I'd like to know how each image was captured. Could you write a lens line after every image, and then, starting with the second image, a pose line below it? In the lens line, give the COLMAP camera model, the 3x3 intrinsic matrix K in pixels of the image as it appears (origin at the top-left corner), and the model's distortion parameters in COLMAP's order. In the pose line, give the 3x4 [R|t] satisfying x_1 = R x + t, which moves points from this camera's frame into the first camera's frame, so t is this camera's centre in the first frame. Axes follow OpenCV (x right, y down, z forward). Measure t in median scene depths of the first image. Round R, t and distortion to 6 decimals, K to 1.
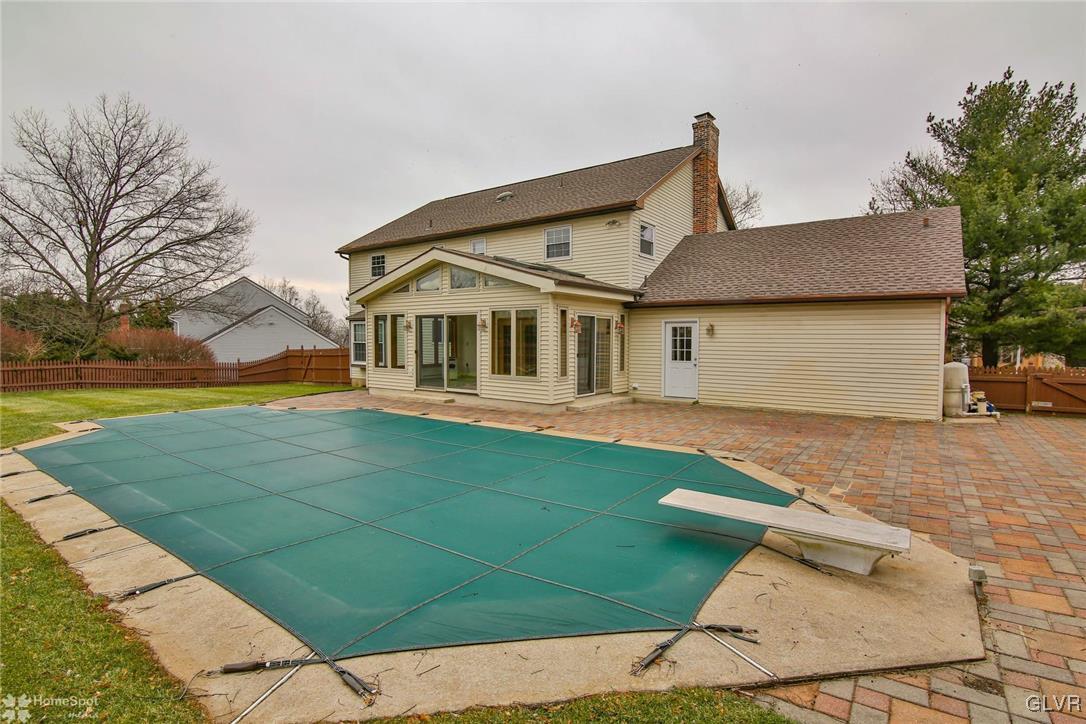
lens RADIAL K [[531.0, 0, 543.7], [0, 531.0, 365.2], [0, 0, 1]] dist [-0.021451, 0.001651]
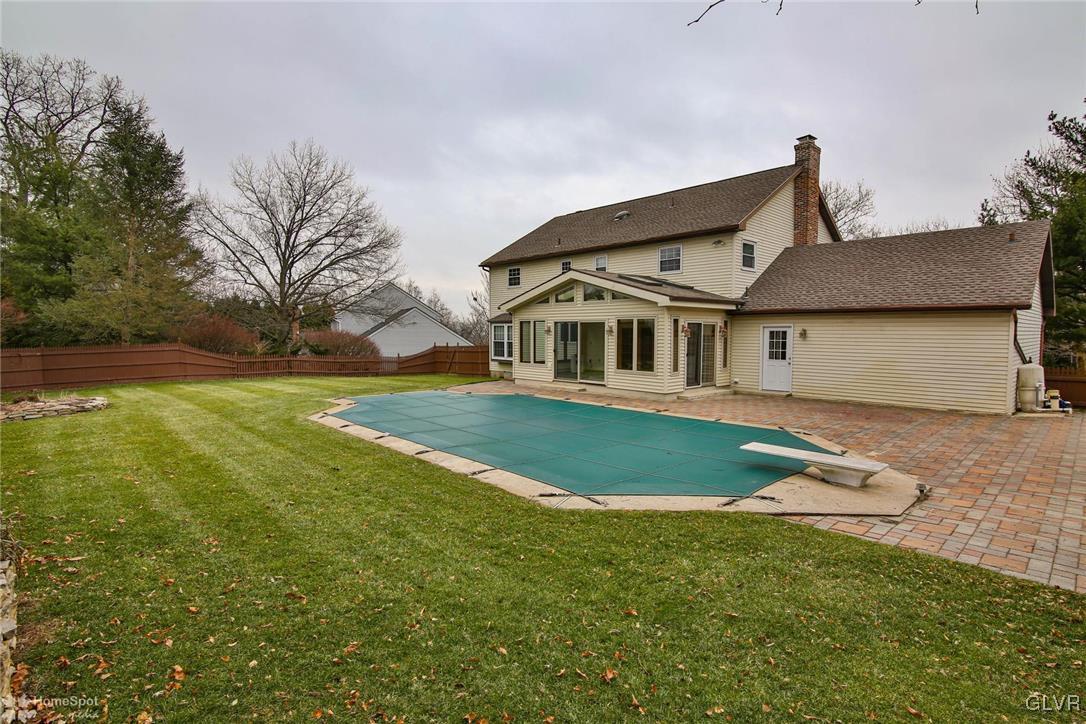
lens RADIAL K [[531.0, 0, 540.8], [0, 531.0, 365.4], [0, 0, 1]] dist [-0.021451, 0.001651]
pose [[0.980644, 0.010458, -0.195519, -0.025791], [-0.007871, 0.999871, 0.014006, -0.007790], [0.195640, -0.012196, 0.980600, -0.253037]]
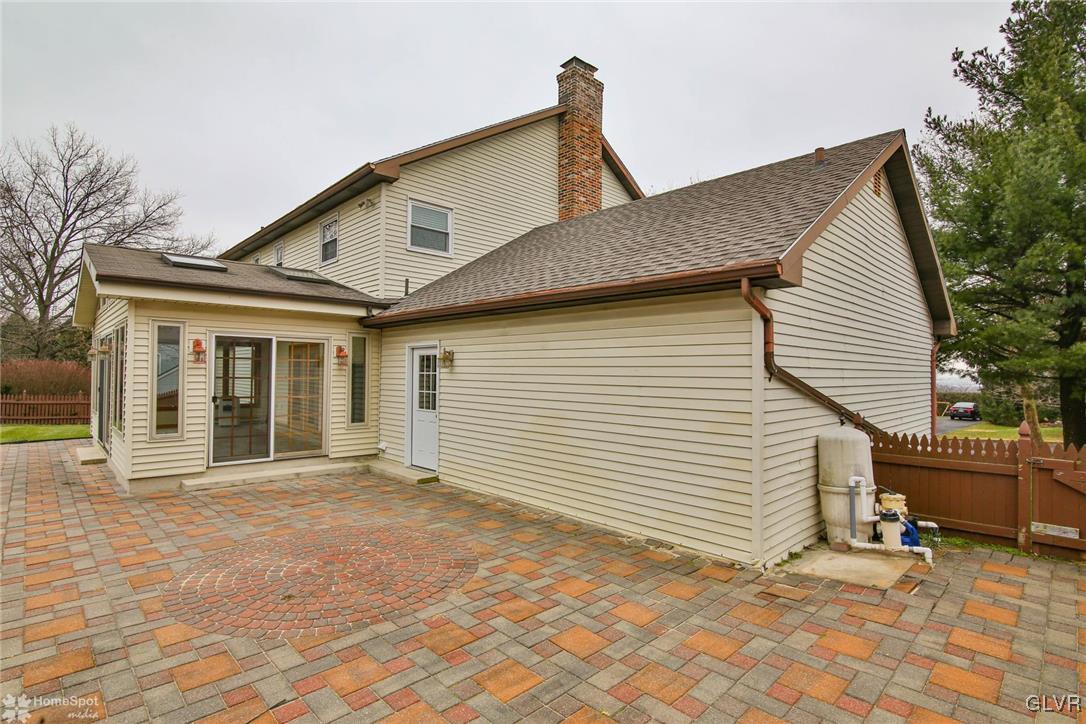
lens RADIAL K [[531.0, 0, 542.3], [0, 531.0, 365.1], [0, 0, 1]] dist [-0.021451, 0.001651]
pose [[0.985422, 0.002822, -0.170104, 0.493610], [-0.013834, 0.997880, -0.063586, -0.022324], [0.169564, 0.065012, 0.983373, 0.402396]]
